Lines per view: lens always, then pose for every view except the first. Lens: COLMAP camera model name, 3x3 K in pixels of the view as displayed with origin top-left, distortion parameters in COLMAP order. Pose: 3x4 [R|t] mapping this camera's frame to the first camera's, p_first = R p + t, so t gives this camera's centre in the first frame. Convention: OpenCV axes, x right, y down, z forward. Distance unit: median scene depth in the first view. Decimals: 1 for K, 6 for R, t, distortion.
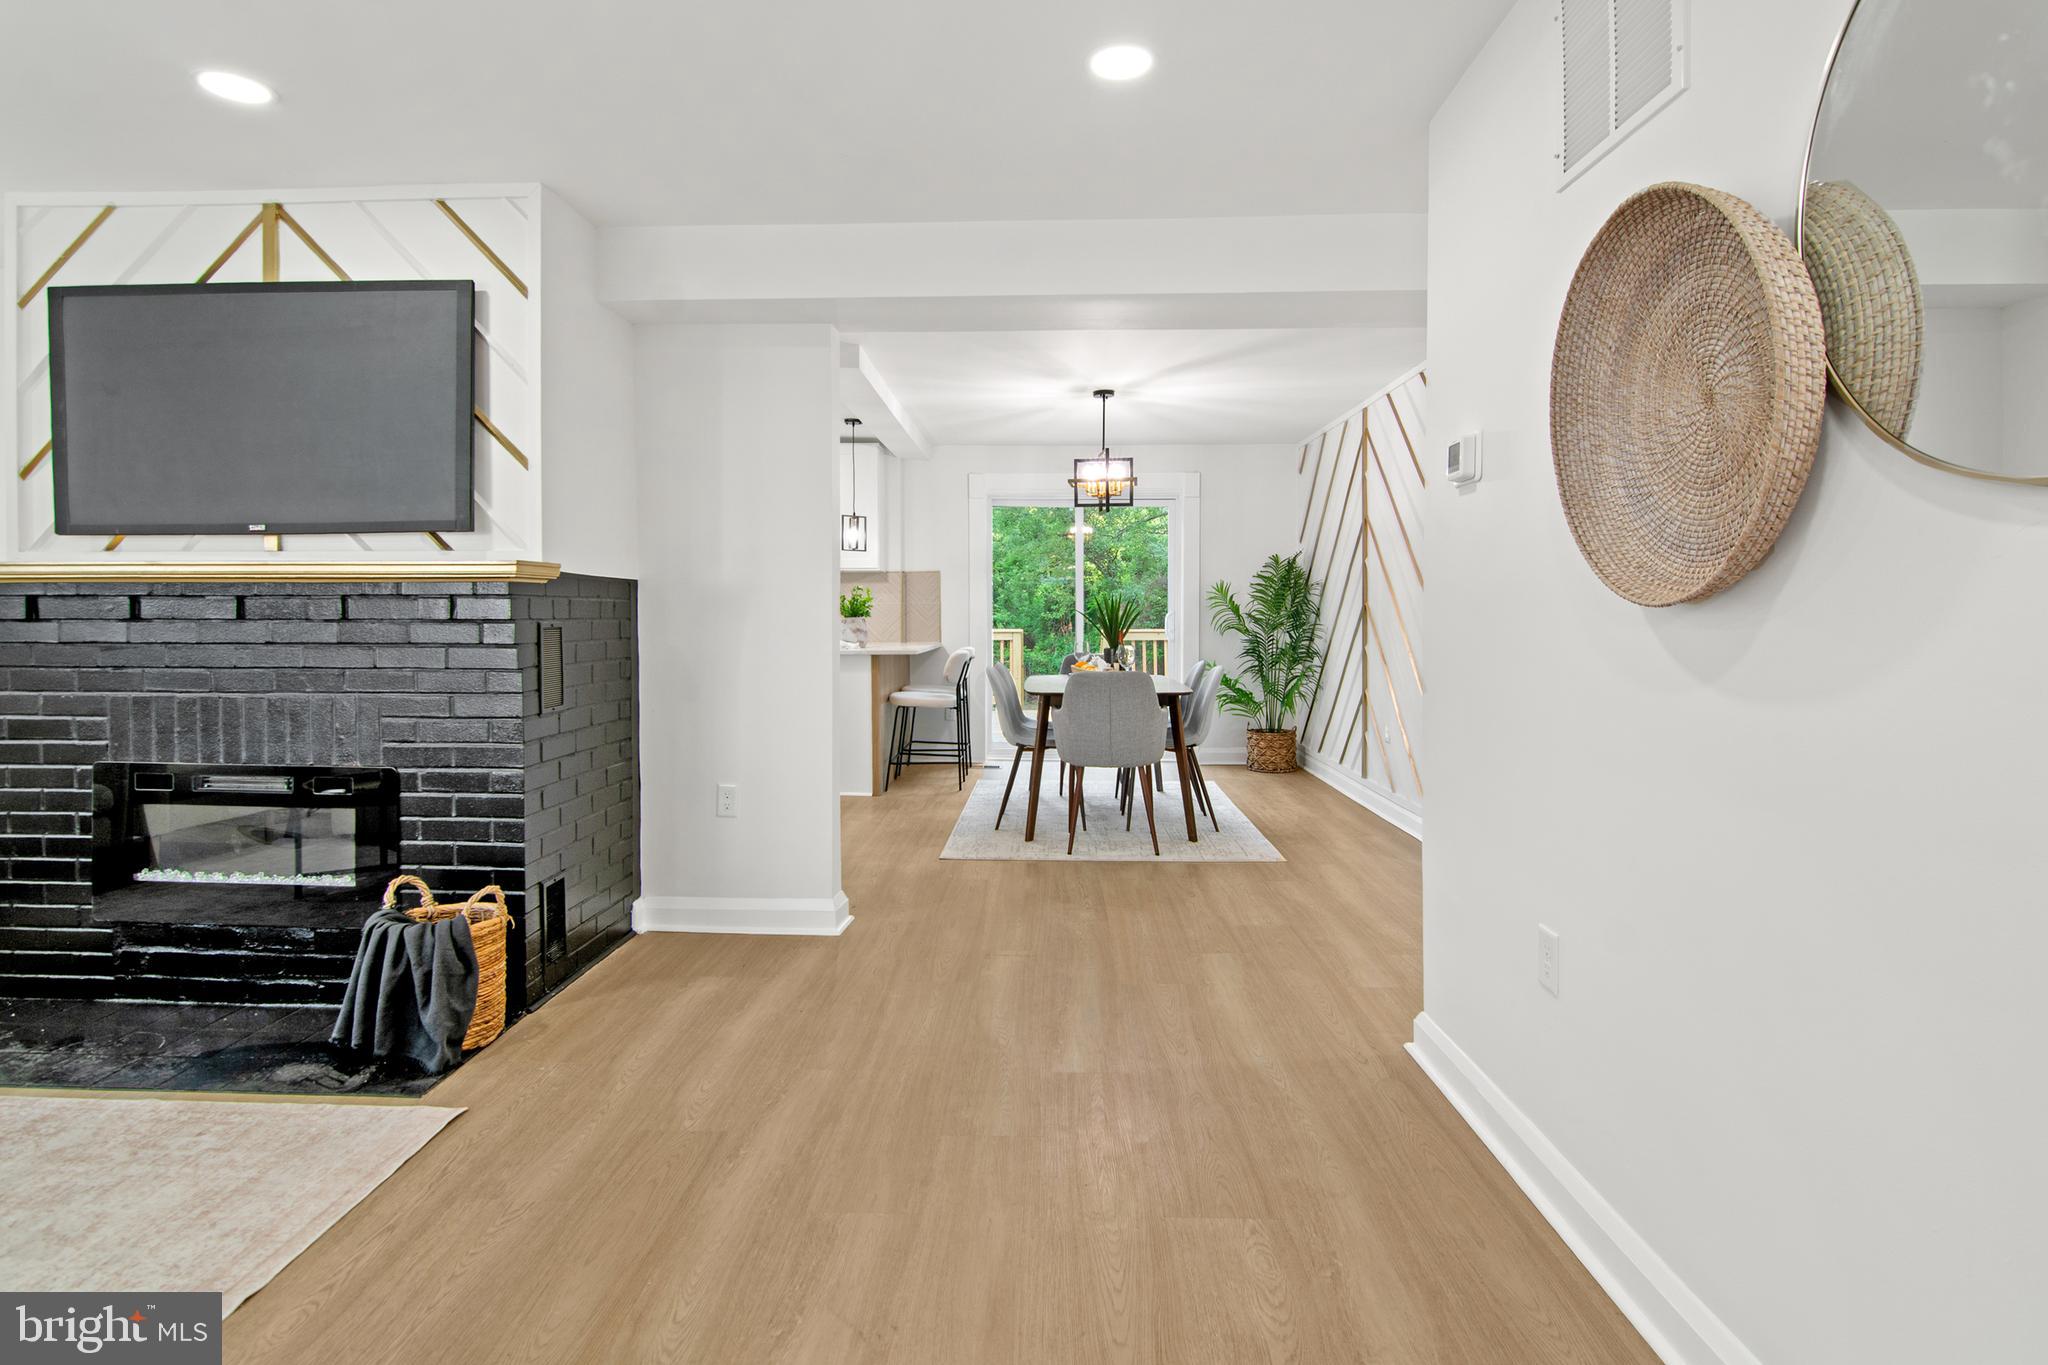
lens RADIAL K [[1017.5, 0, 1016.4], [0, 1017.5, 624.2], [0, 0, 1]] dist [-0.002677, -0.006799]
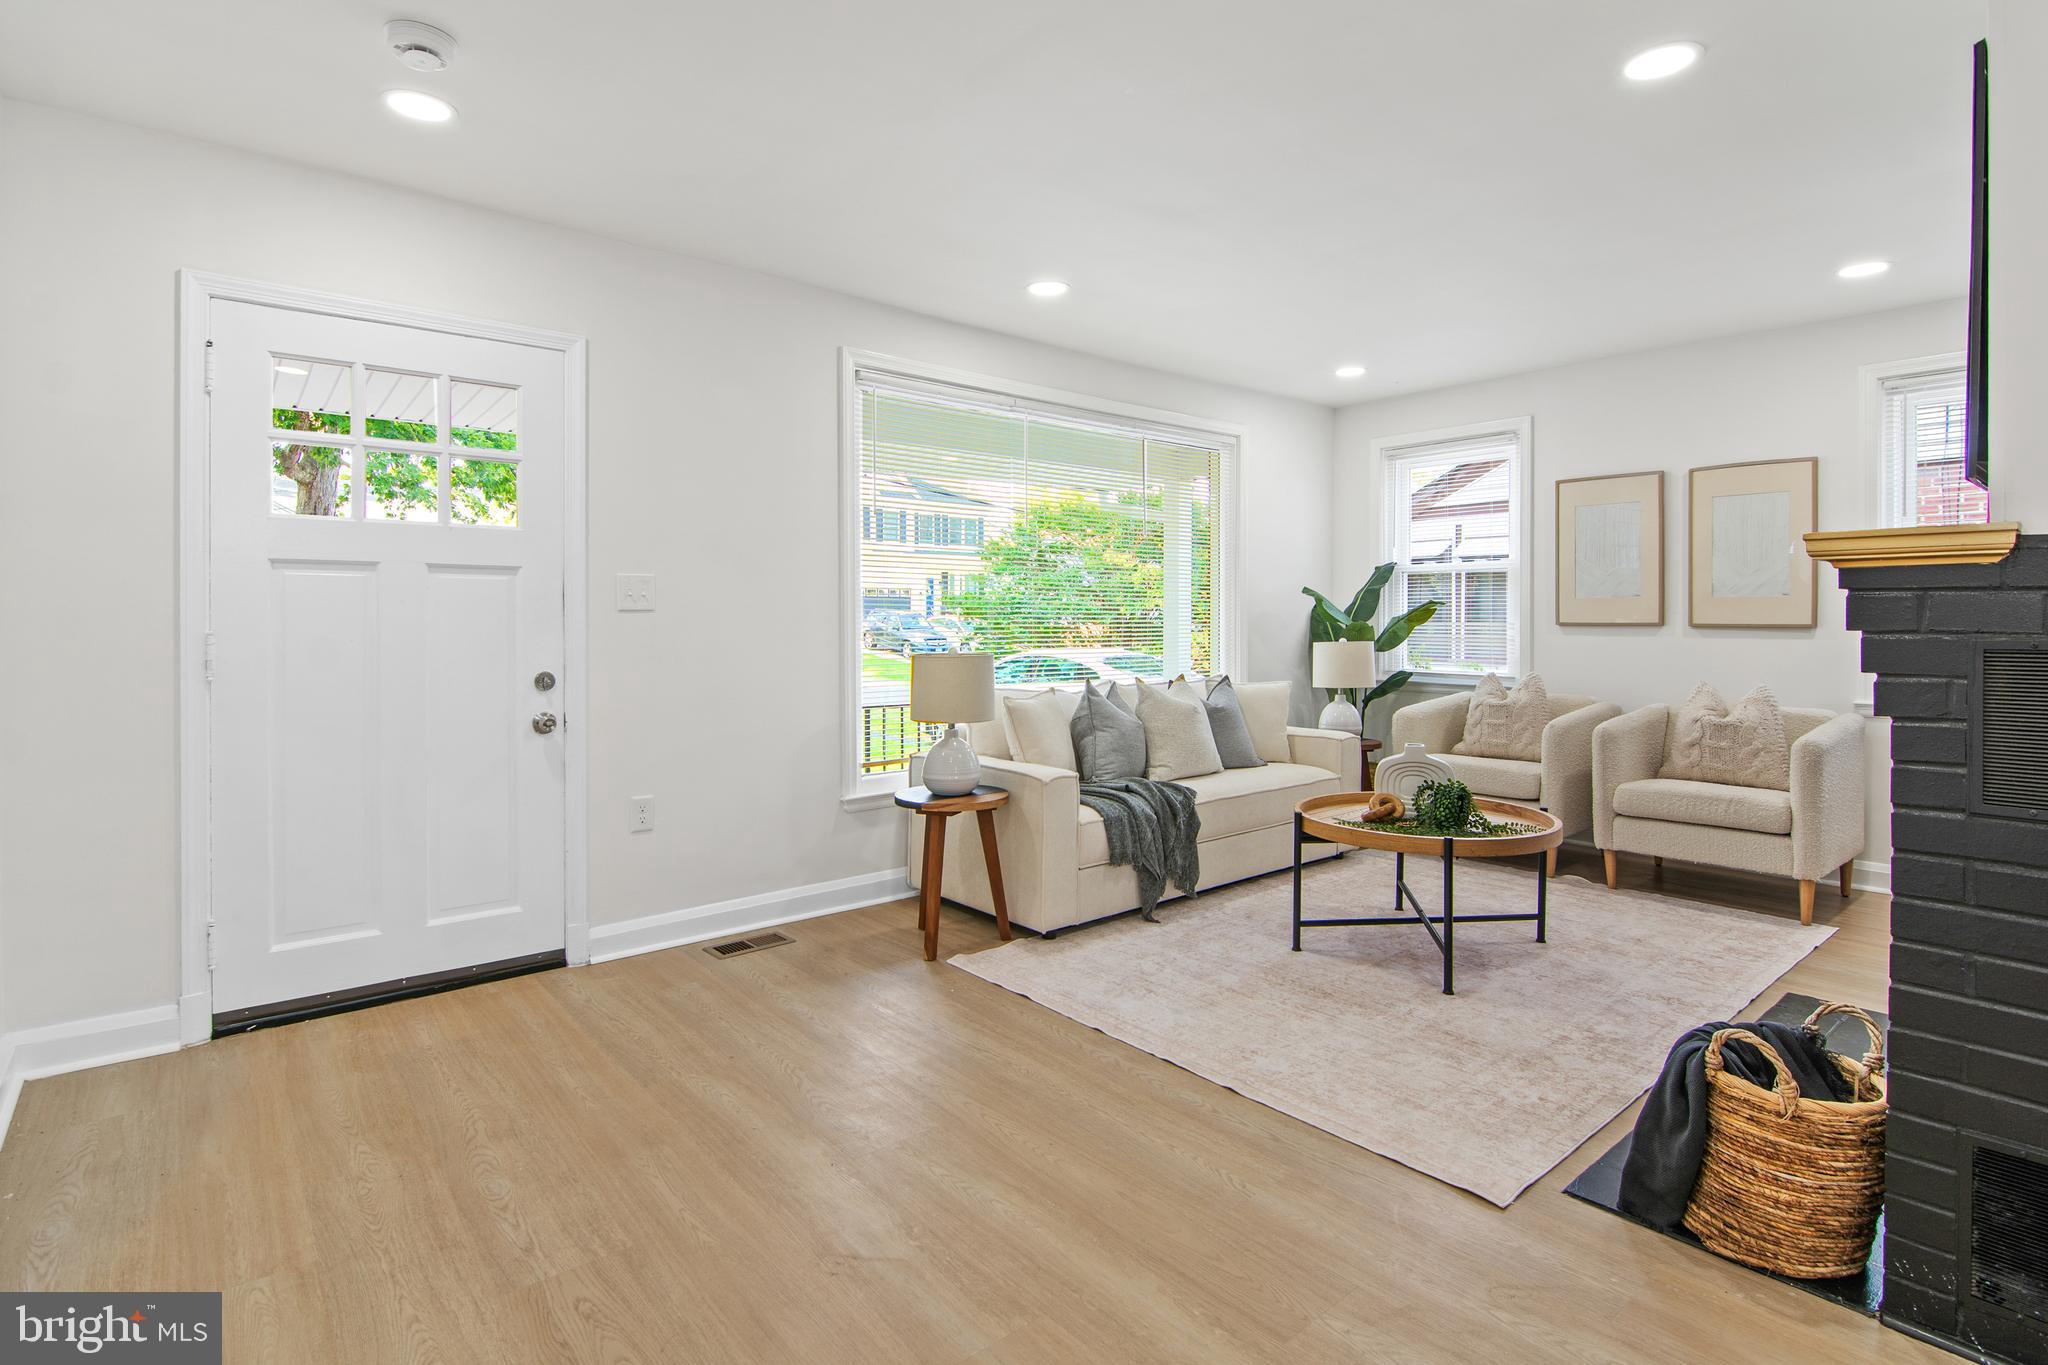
lens RADIAL K [[1017.5, 0, 1011.1], [0, 1017.5, 625.5], [0, 0, 1]] dist [-0.002677, -0.006799]
pose [[-0.749602, 0.003933, -0.661878, 0.159229], [-0.008464, 0.999844, 0.015526, -0.007321], [0.661835, 0.017240, -0.749451, 0.673634]]
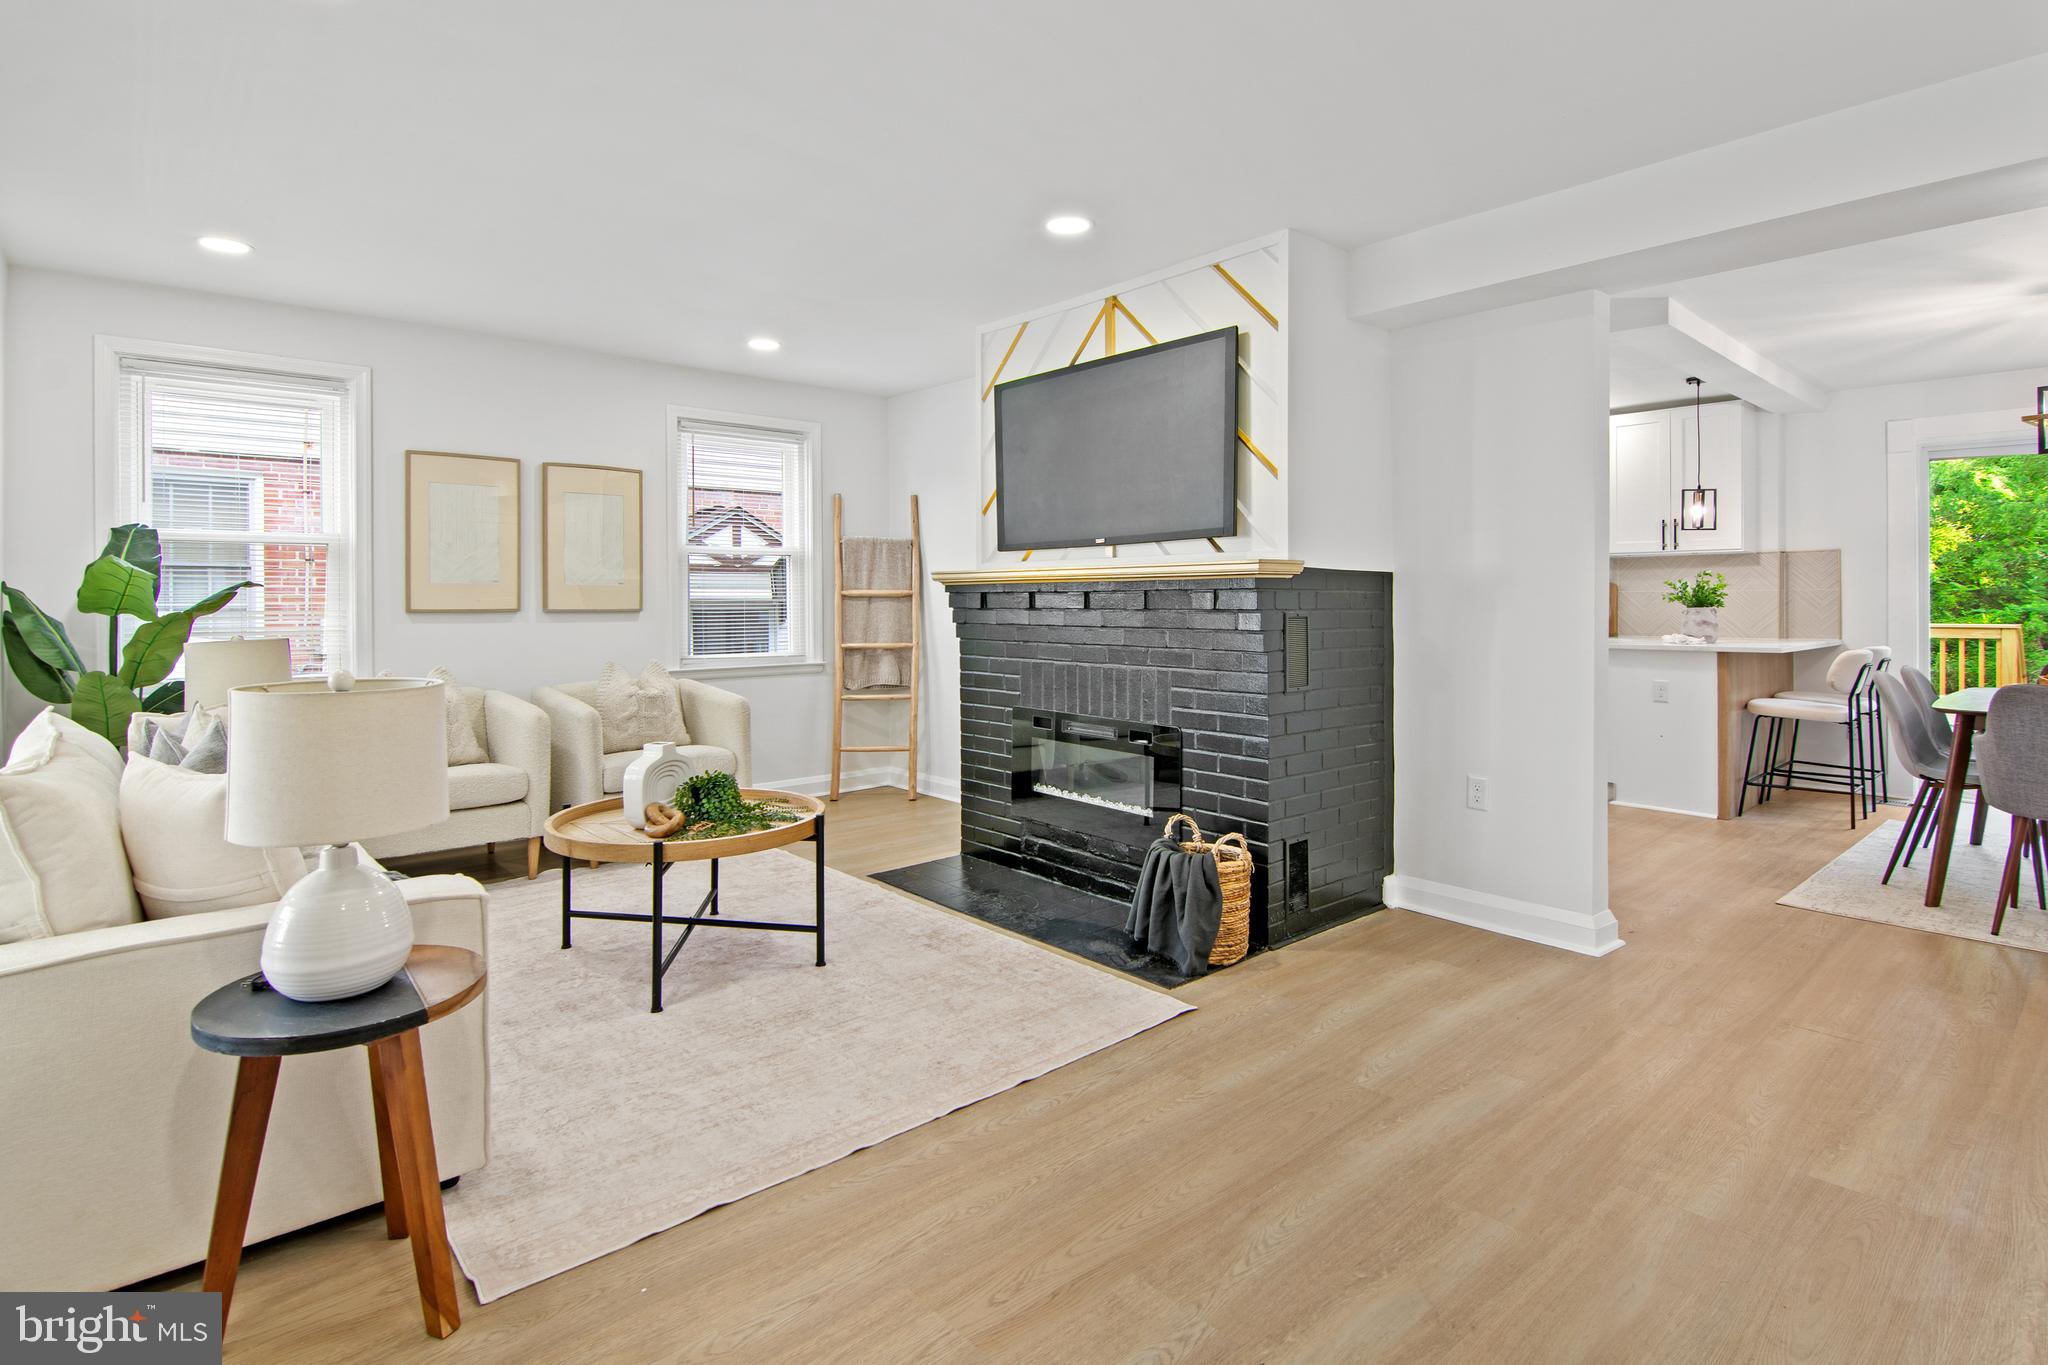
lens RADIAL K [[1017.5, 0, 1024.2], [0, 1017.5, 607.3], [0, 0, 1]] dist [-0.002677, -0.006799]
pose [[0.686263, 0.001794, -0.727351, 0.104429], [-0.006141, 0.999976, -0.003328, -0.001043], [0.727328, 0.006751, 0.686257, -0.000362]]
